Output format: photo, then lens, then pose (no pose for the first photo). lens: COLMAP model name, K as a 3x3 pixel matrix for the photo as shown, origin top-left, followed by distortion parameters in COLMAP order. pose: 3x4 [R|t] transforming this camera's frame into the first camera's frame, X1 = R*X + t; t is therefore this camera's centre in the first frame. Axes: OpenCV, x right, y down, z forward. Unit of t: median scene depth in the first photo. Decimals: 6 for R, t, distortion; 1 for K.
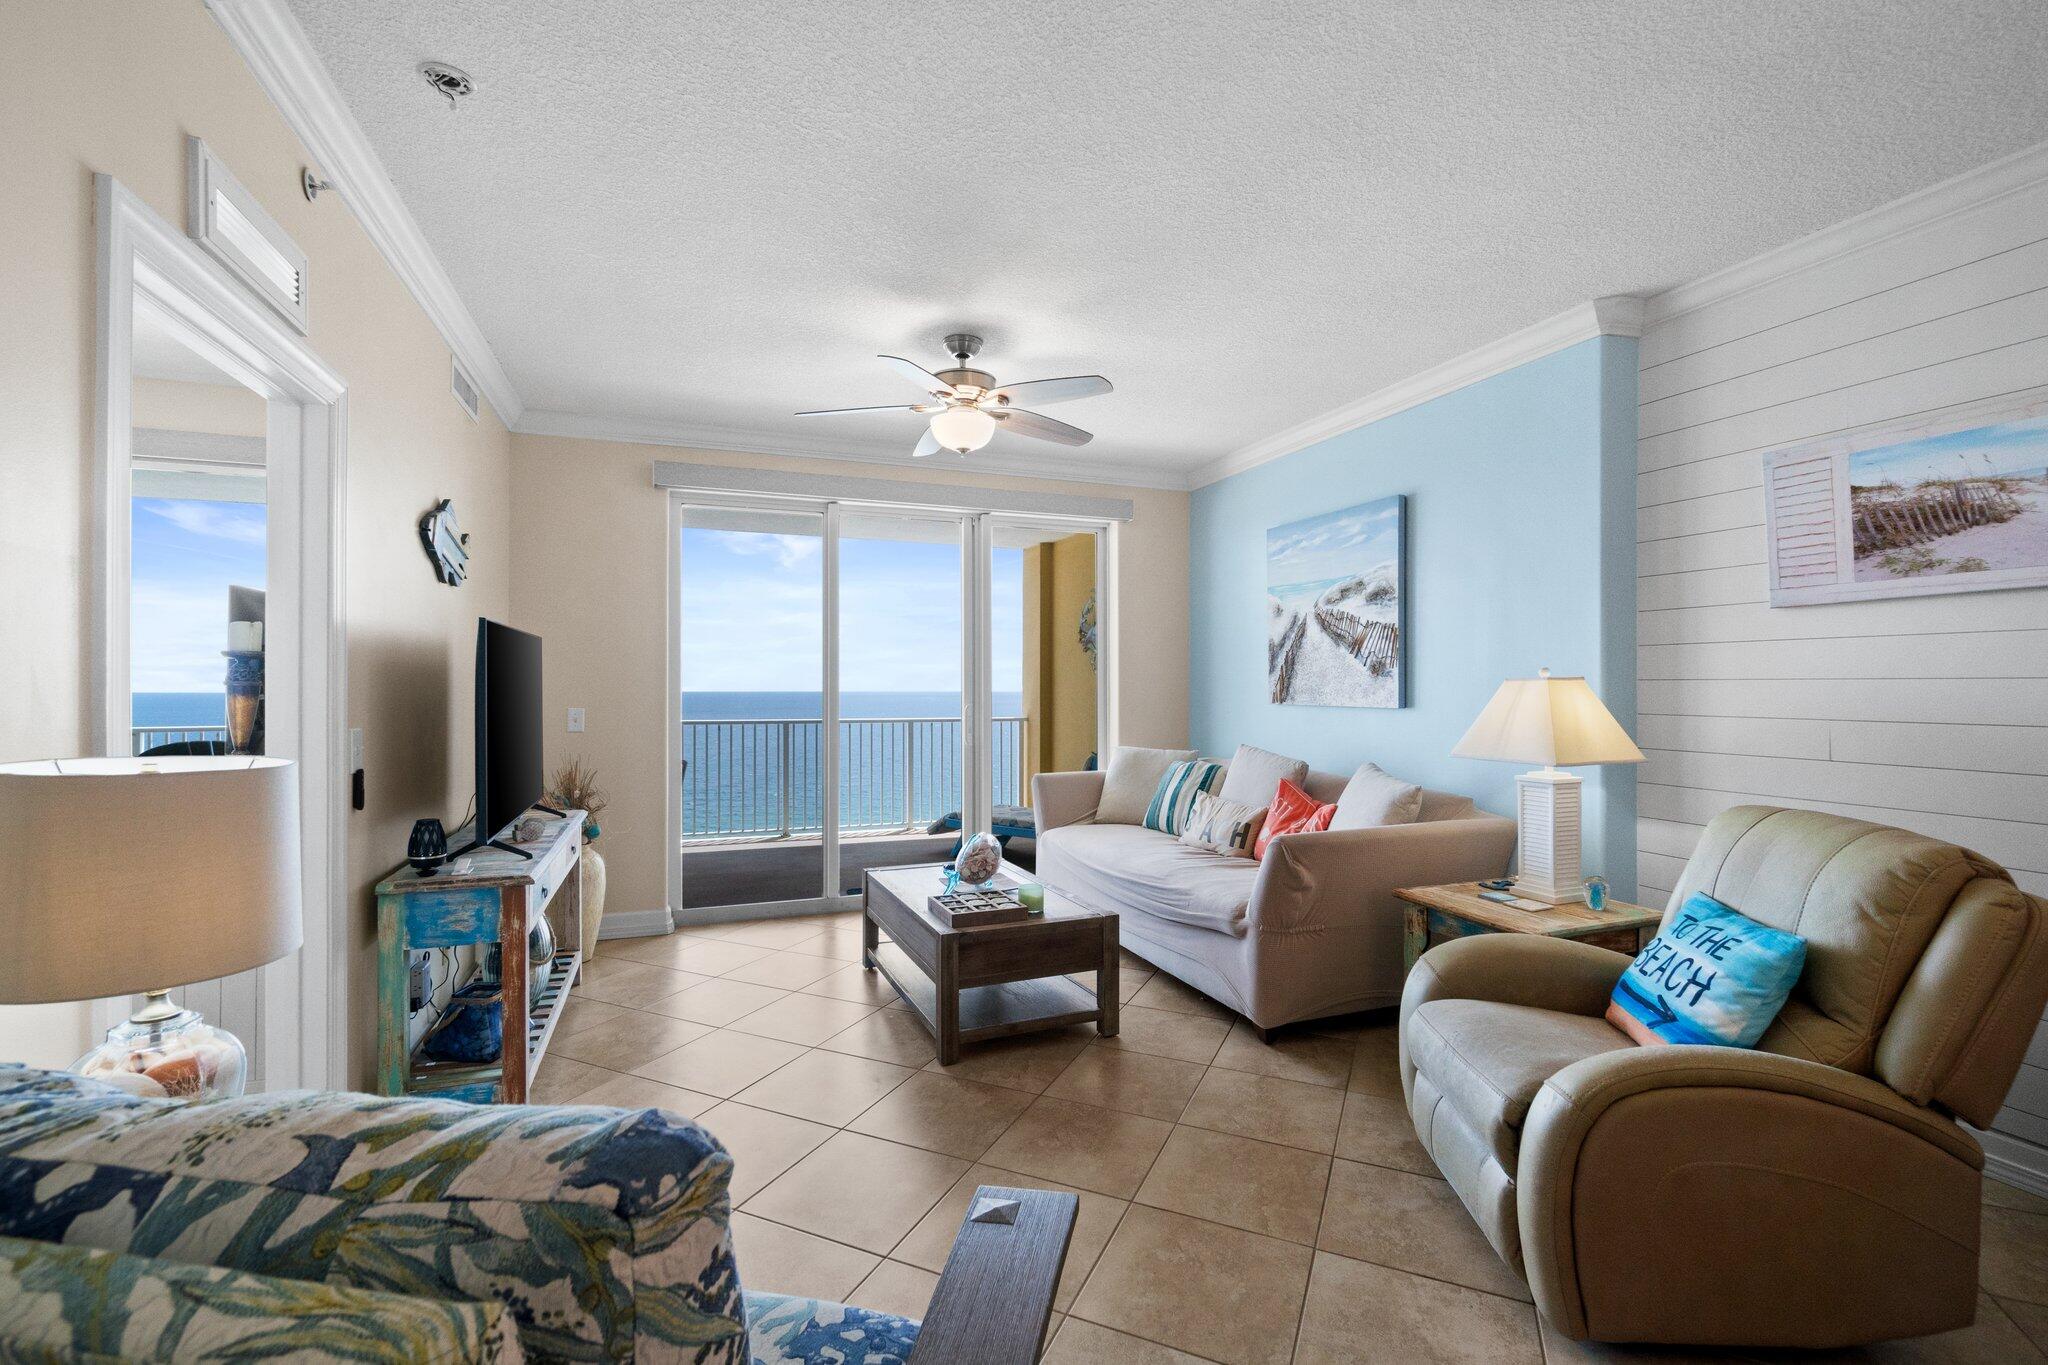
lens RADIAL K [[885.4, 0, 1023.0], [0, 885.4, 688.8], [0, 0, 1]] dist [-0.005511, 0.001365]
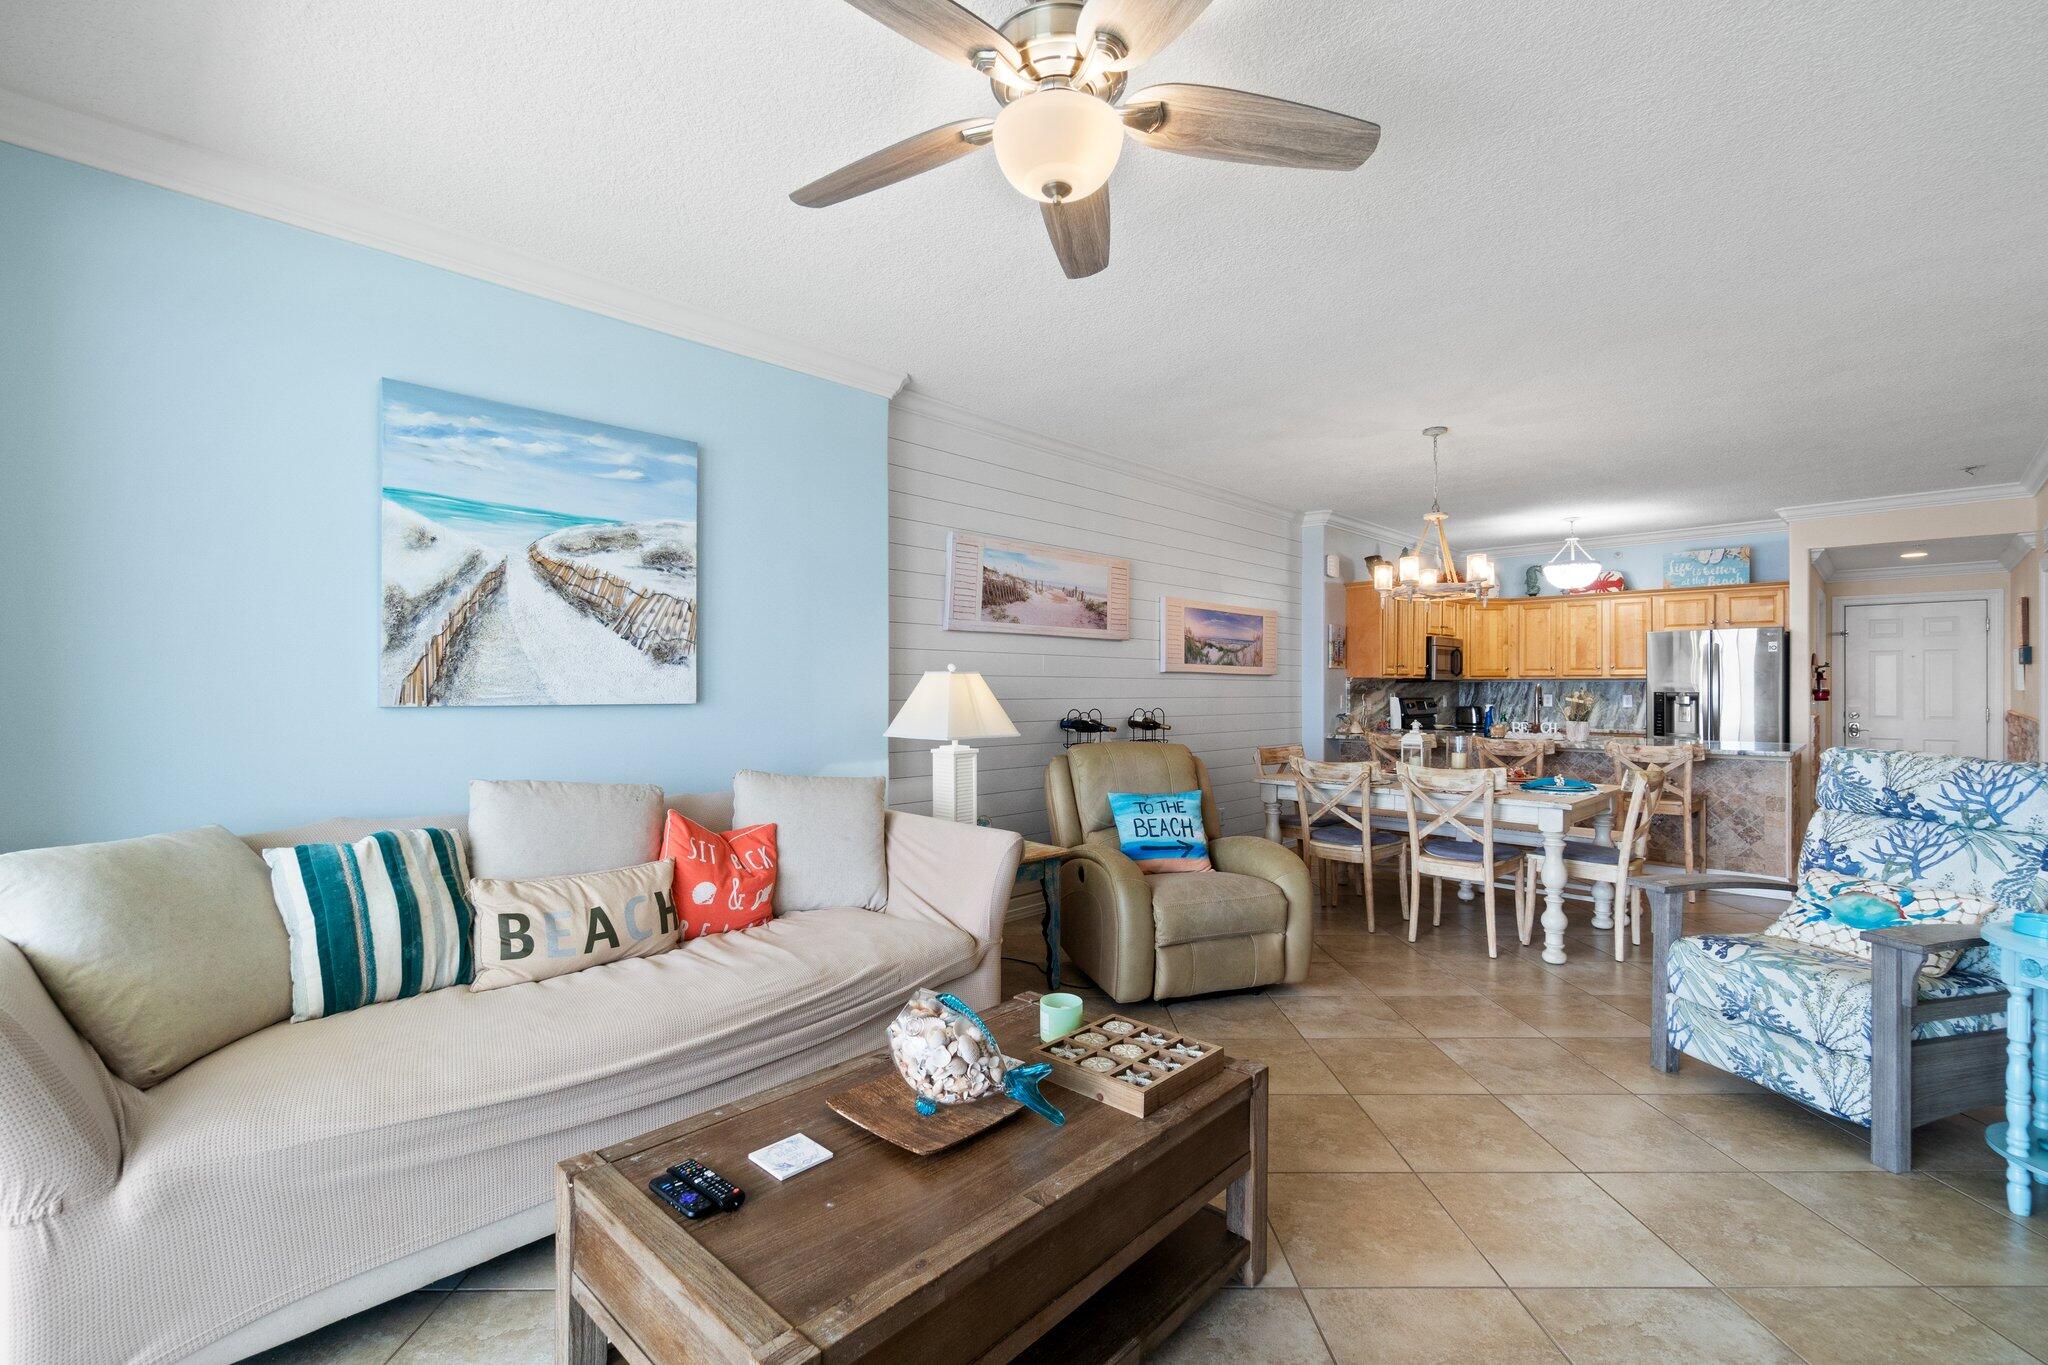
lens RADIAL K [[885.4, 0, 1000.2], [0, 885.4, 689.0], [0, 0, 1]] dist [-0.005511, 0.001365]
pose [[-0.411594, -0.003846, 0.911359, -0.436648], [0.000666, 0.999990, 0.004521, 0.005078], [-0.911367, 0.002467, -0.411587, 1.072767]]
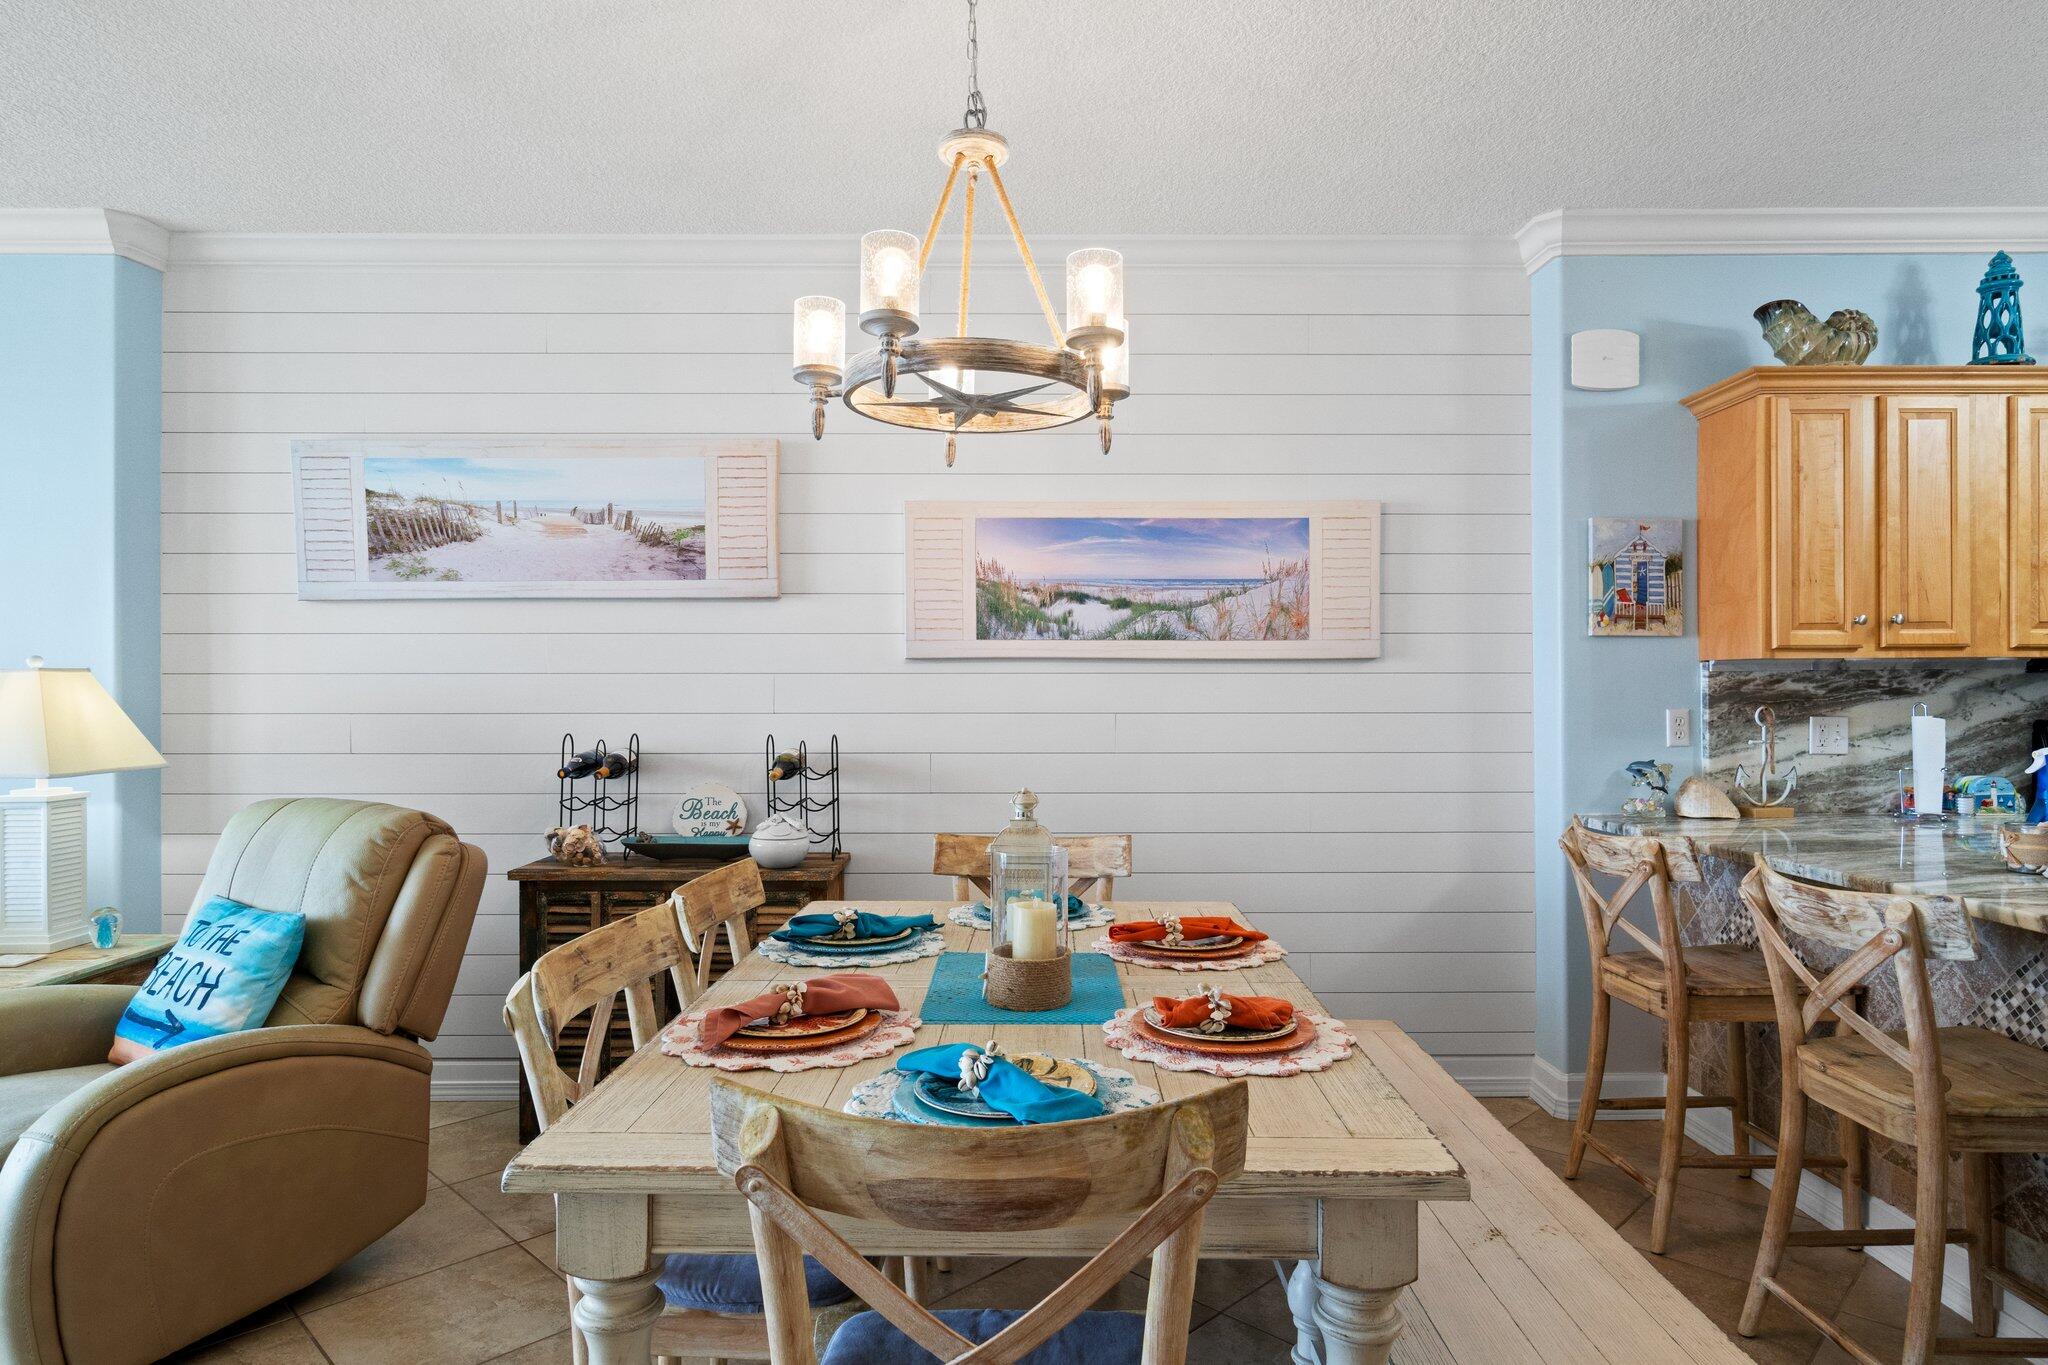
lens RADIAL K [[1171.5, 0, 1019.1], [0, 1171.5, 688.5], [0, 0, 1]] dist [0.000639, -0.001509]
pose [[0.347490, 0.003273, 0.937678, -0.058132], [0.005930, 0.999966, -0.005688, 0.011893], [-0.937665, 0.007537, 0.347459, -0.129843]]
